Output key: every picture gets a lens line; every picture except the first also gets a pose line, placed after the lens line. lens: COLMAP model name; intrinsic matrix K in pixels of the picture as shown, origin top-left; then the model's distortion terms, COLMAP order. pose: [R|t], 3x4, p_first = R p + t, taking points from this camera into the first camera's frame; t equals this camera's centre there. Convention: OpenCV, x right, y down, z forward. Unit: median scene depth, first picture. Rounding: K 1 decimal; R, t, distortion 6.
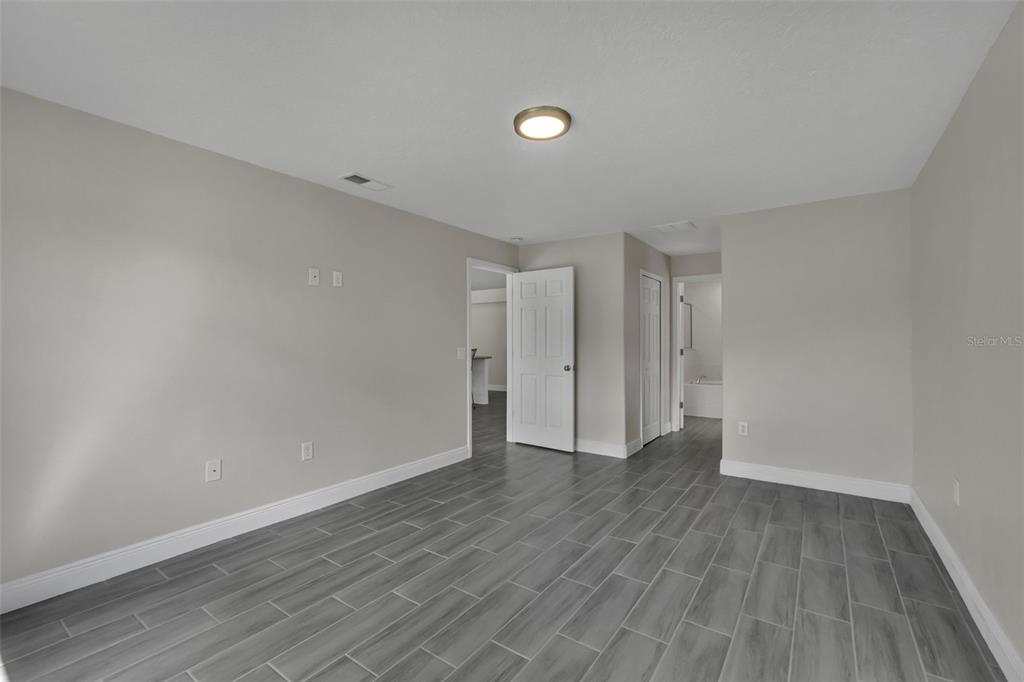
lens RADIAL K [[444.2, 0, 509.6], [0, 444.2, 340.6], [0, 0, 1]] dist [-0.001322, -0.000289]
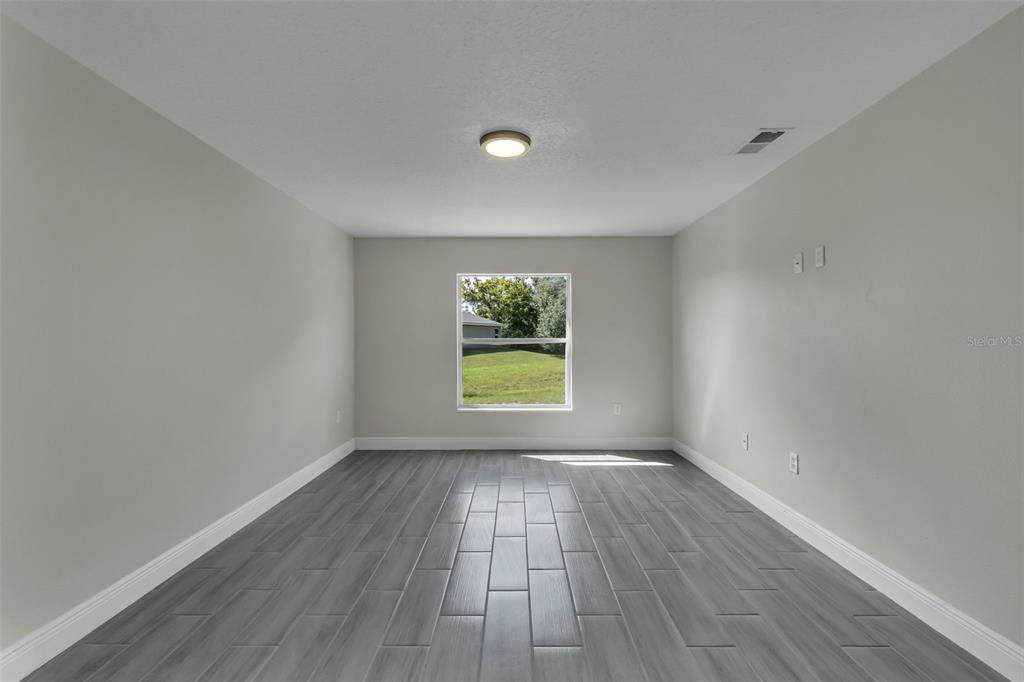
lens RADIAL K [[444.2, 0, 509.6], [0, 444.2, 340.6], [0, 0, 1]] dist [-0.001322, -0.000289]
pose [[-0.819657, 0.006306, -0.572820, 0.673991], [0.005855, 0.999979, 0.002629, -0.000683], [0.572824, -0.001199, -0.819677, 1.836724]]
